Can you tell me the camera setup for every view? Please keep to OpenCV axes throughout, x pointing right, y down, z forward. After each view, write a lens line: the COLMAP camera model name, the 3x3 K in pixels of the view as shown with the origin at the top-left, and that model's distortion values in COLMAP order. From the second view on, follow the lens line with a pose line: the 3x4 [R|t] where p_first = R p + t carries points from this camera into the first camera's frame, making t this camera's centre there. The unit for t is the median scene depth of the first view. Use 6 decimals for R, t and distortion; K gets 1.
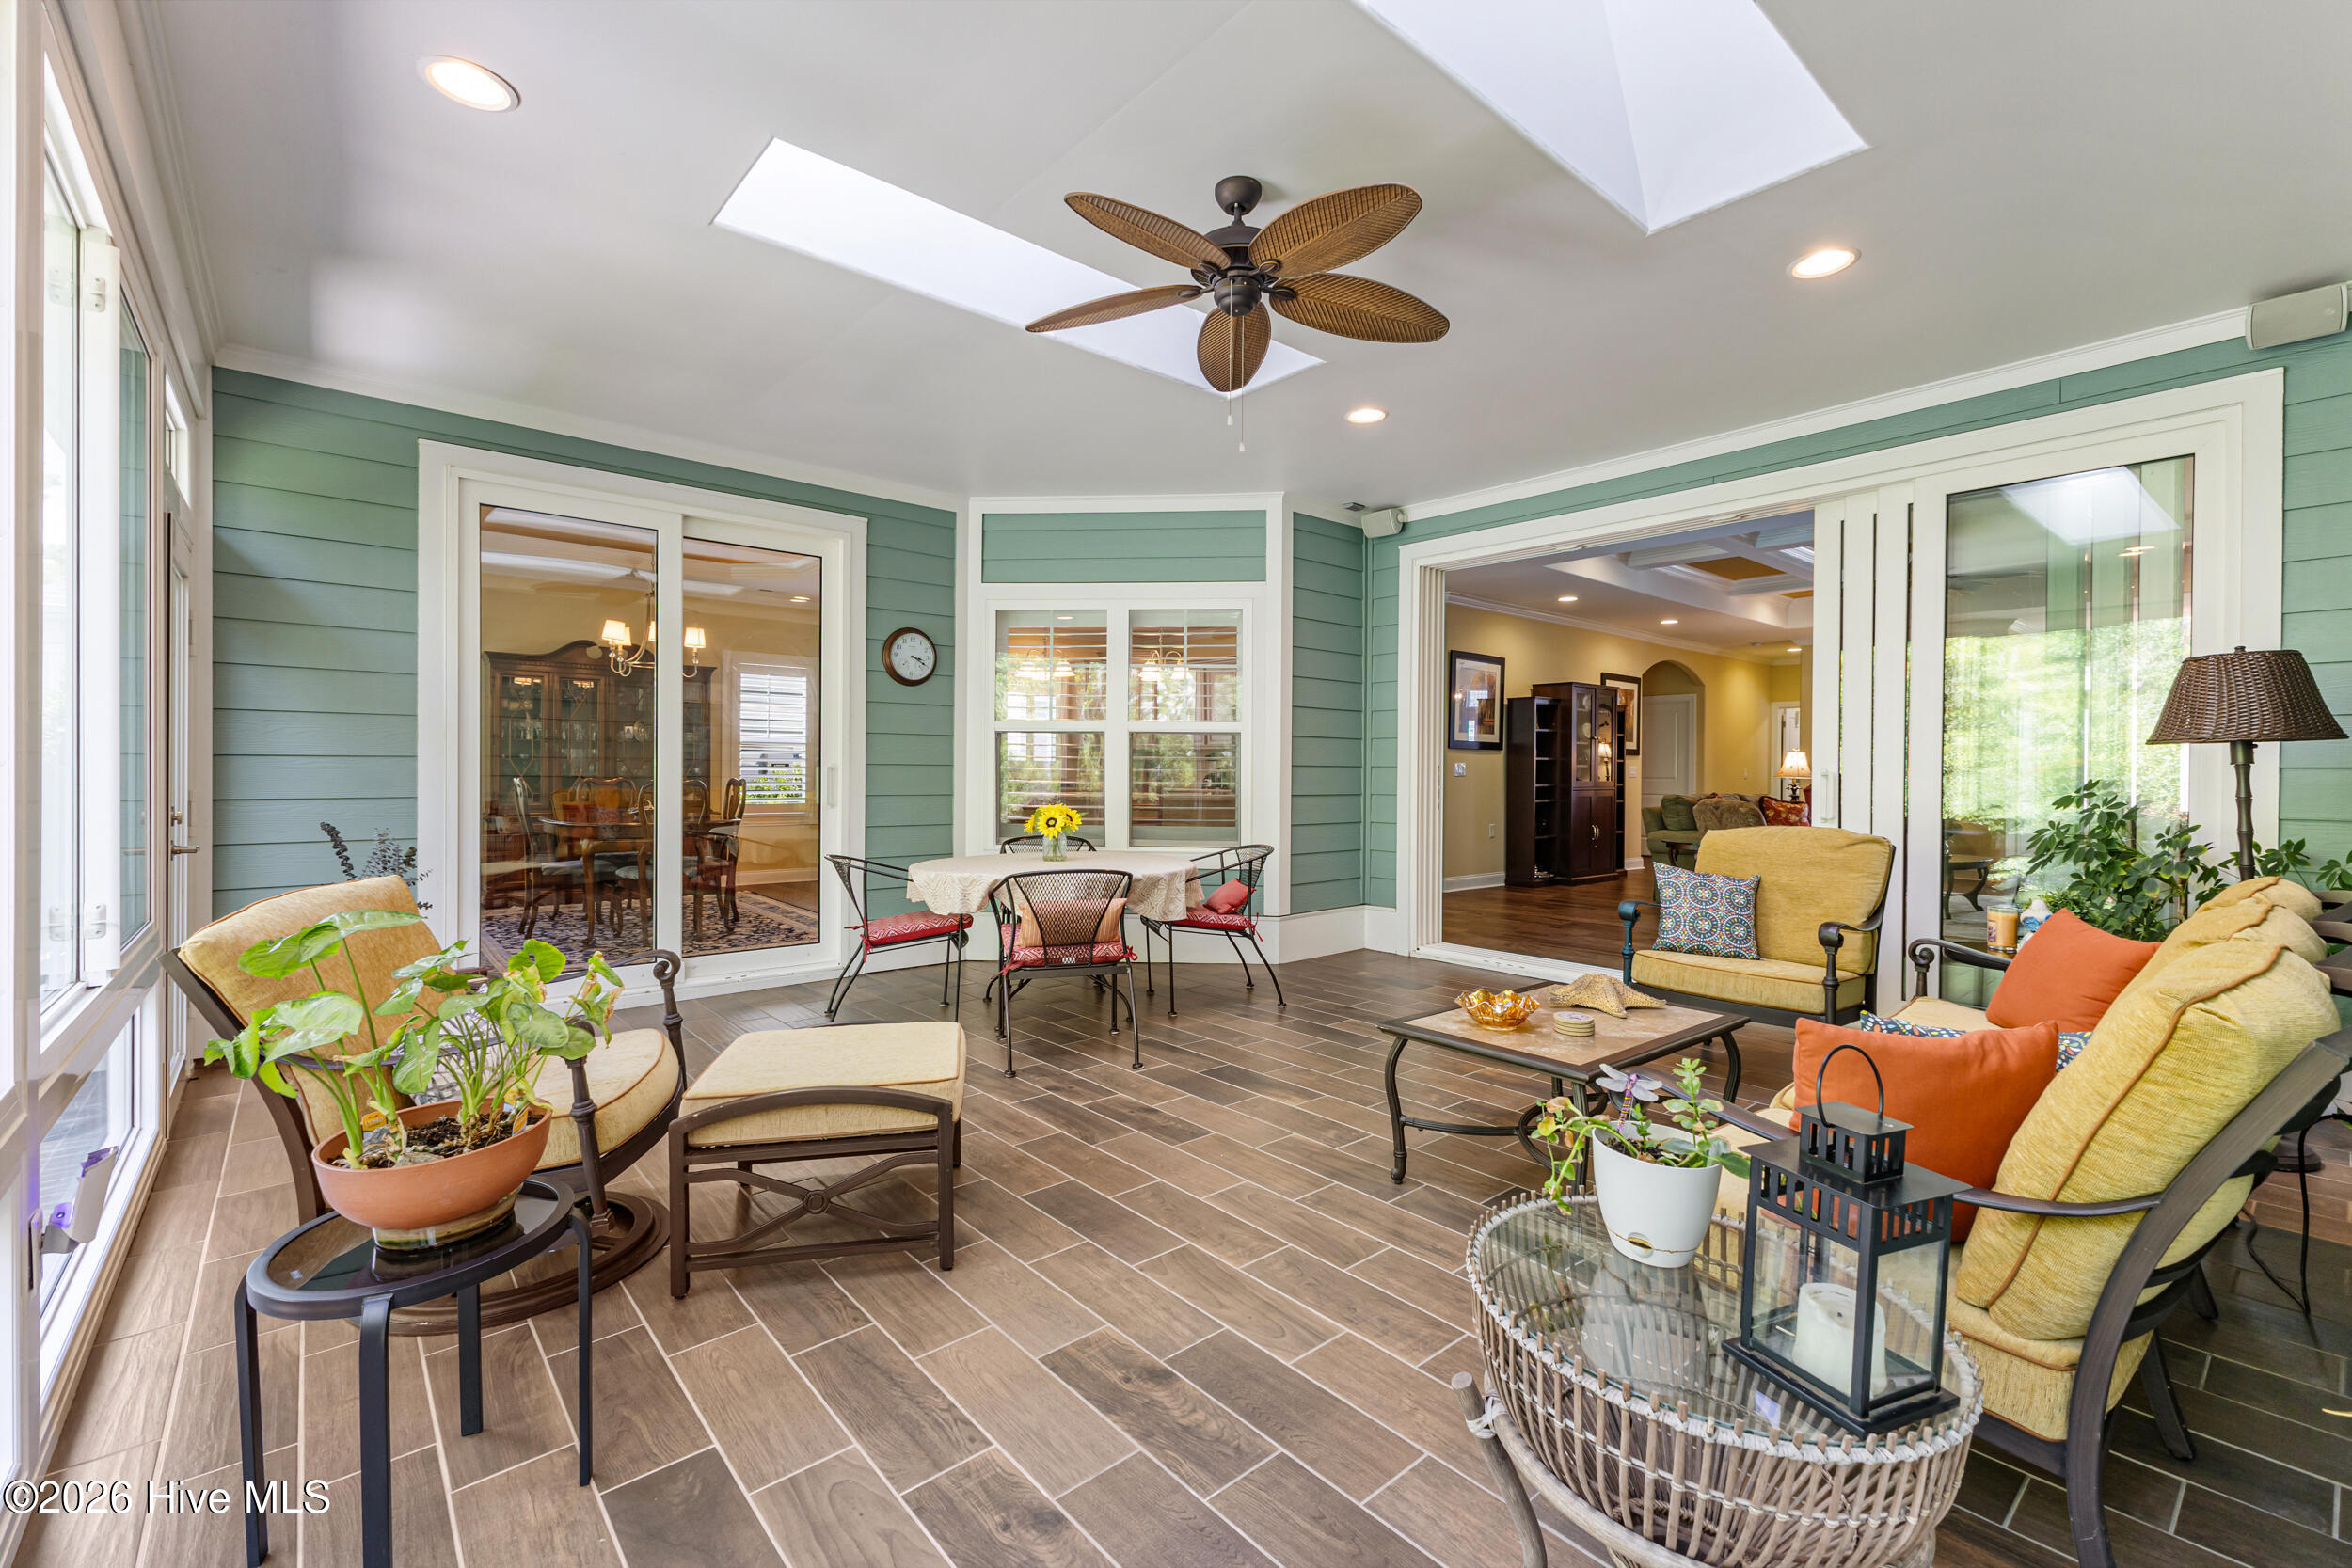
lens RADIAL K [[1006.4, 0, 1179.9], [0, 1006.4, 775.5], [0, 0, 1]] dist [0.008738, 0.000421]
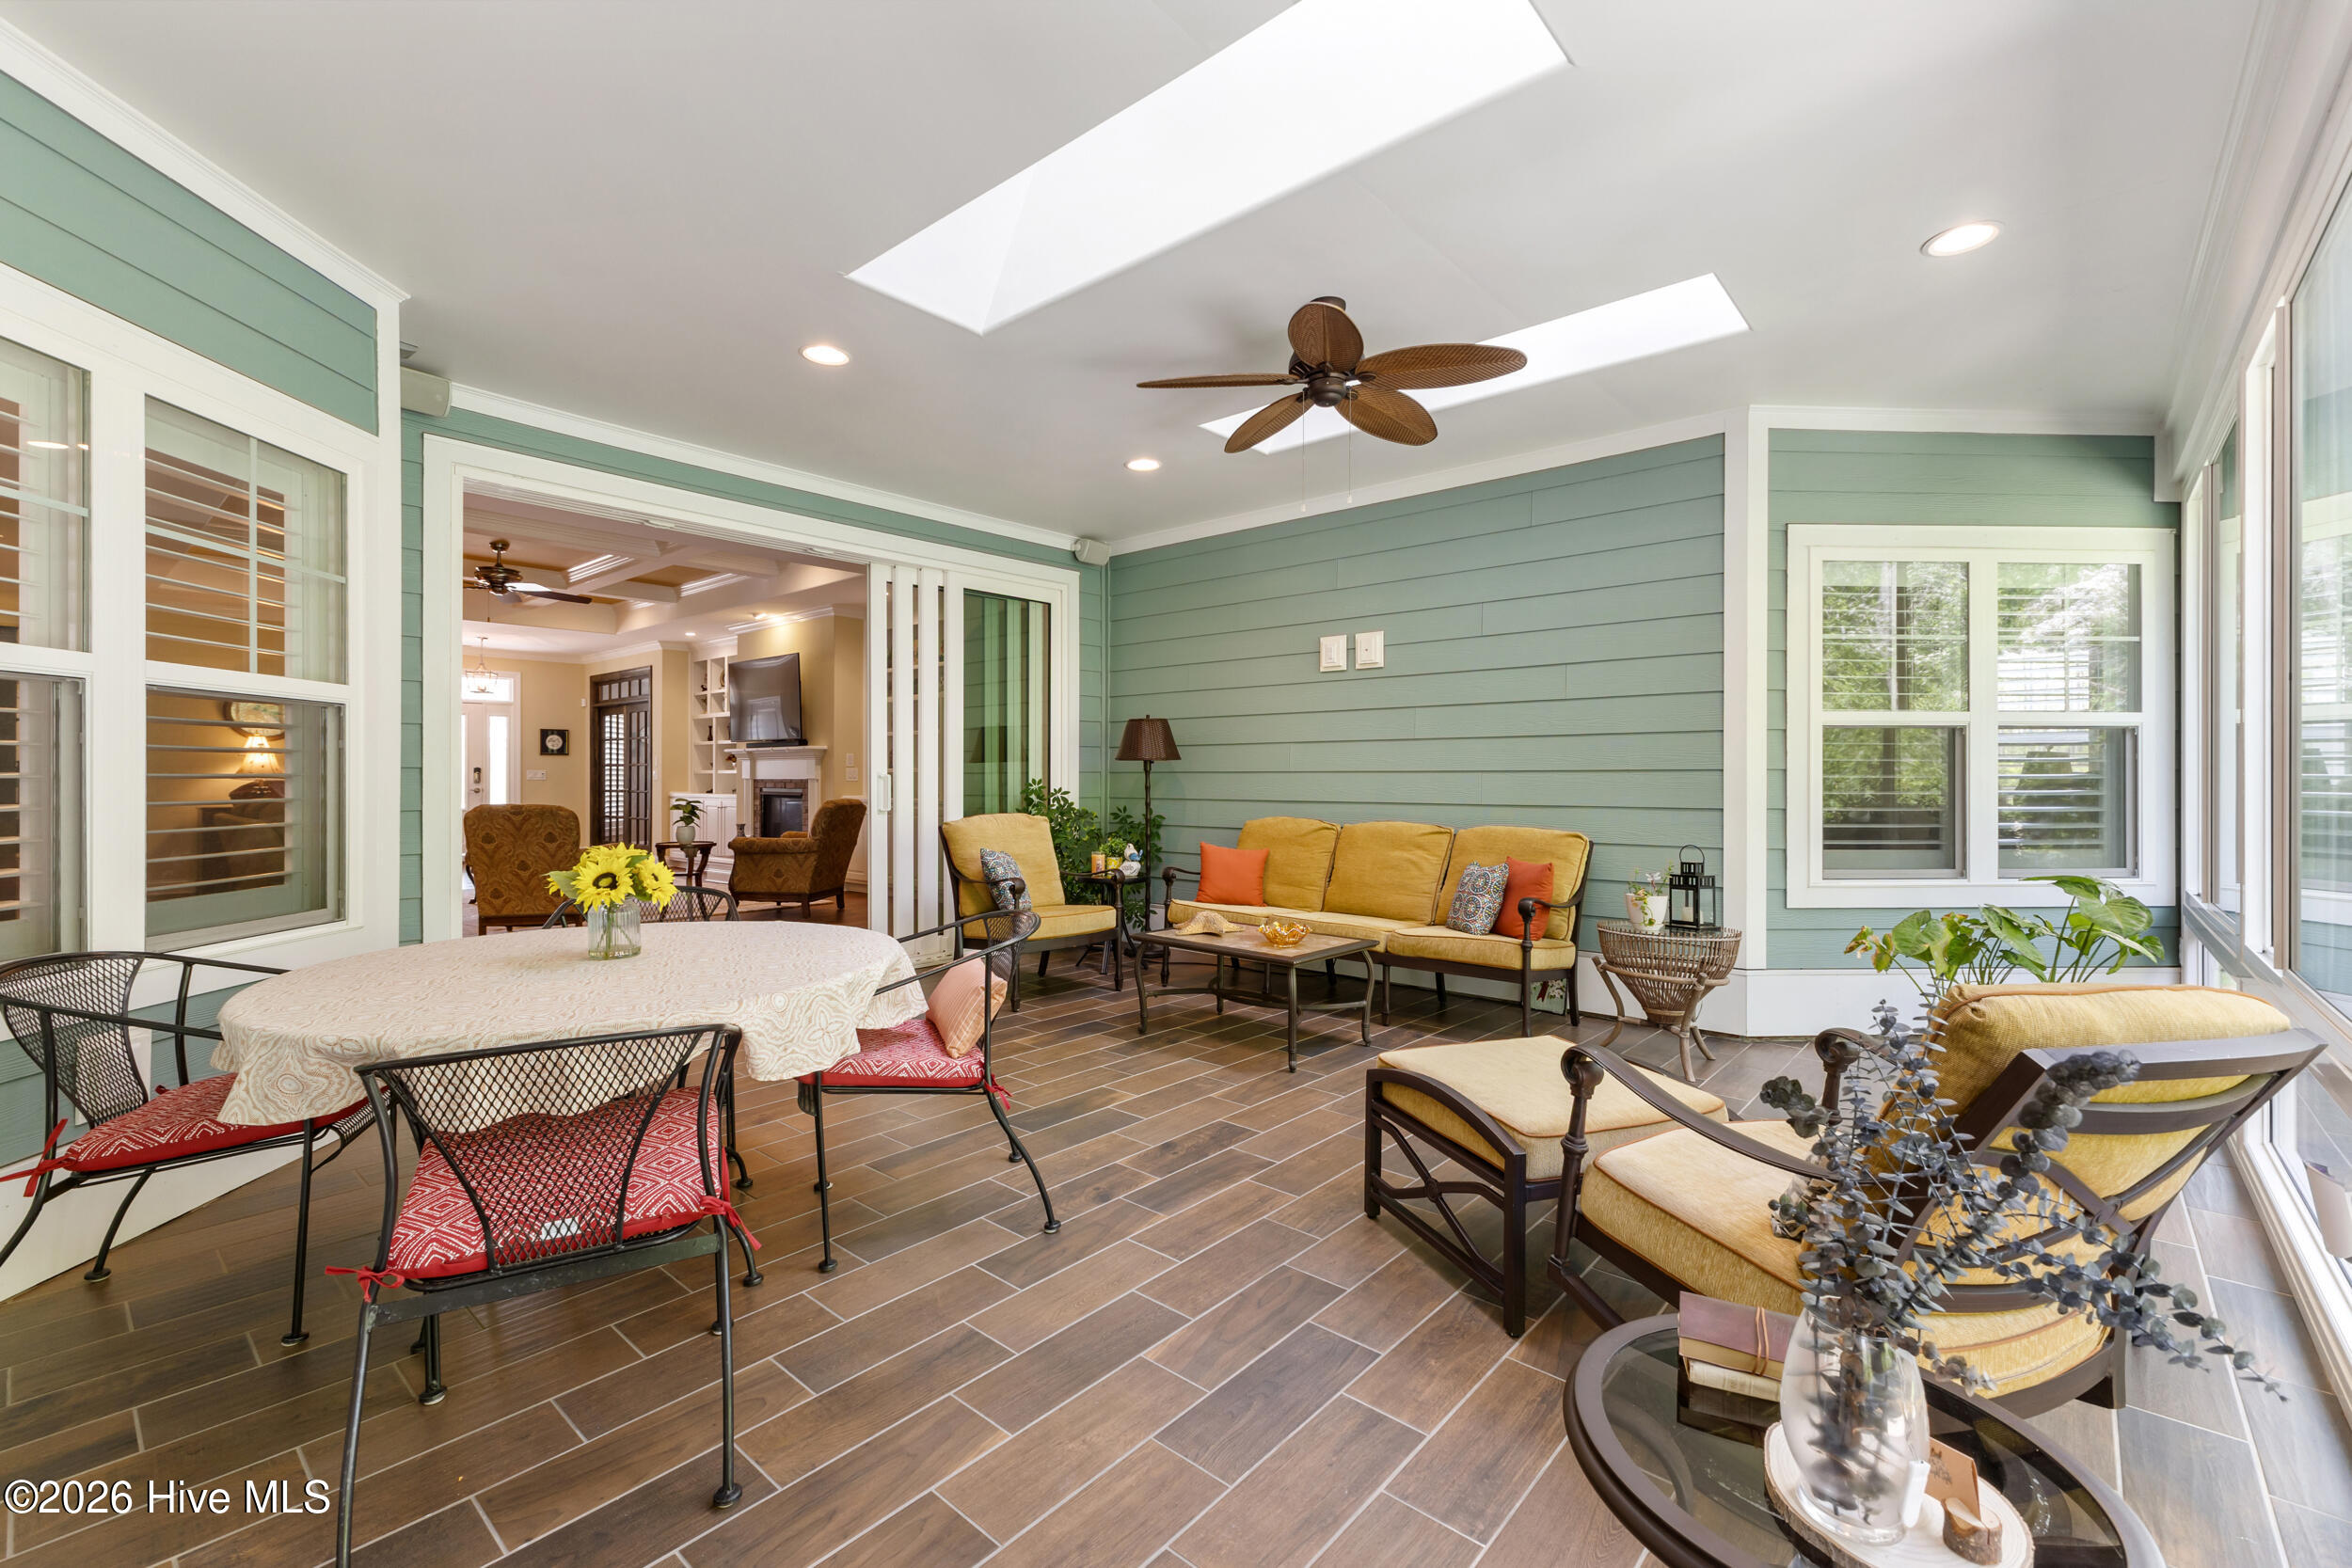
lens RADIAL K [[1006.4, 0, 1179.5], [0, 1006.4, 781.7], [0, 0, 1]] dist [0.008738, 0.000421]
pose [[-0.144328, -0.010243, 0.989477, -0.905892], [0.001731, 0.999942, 0.010604, -0.009825], [-0.989528, 0.003243, -0.144302, 1.081986]]
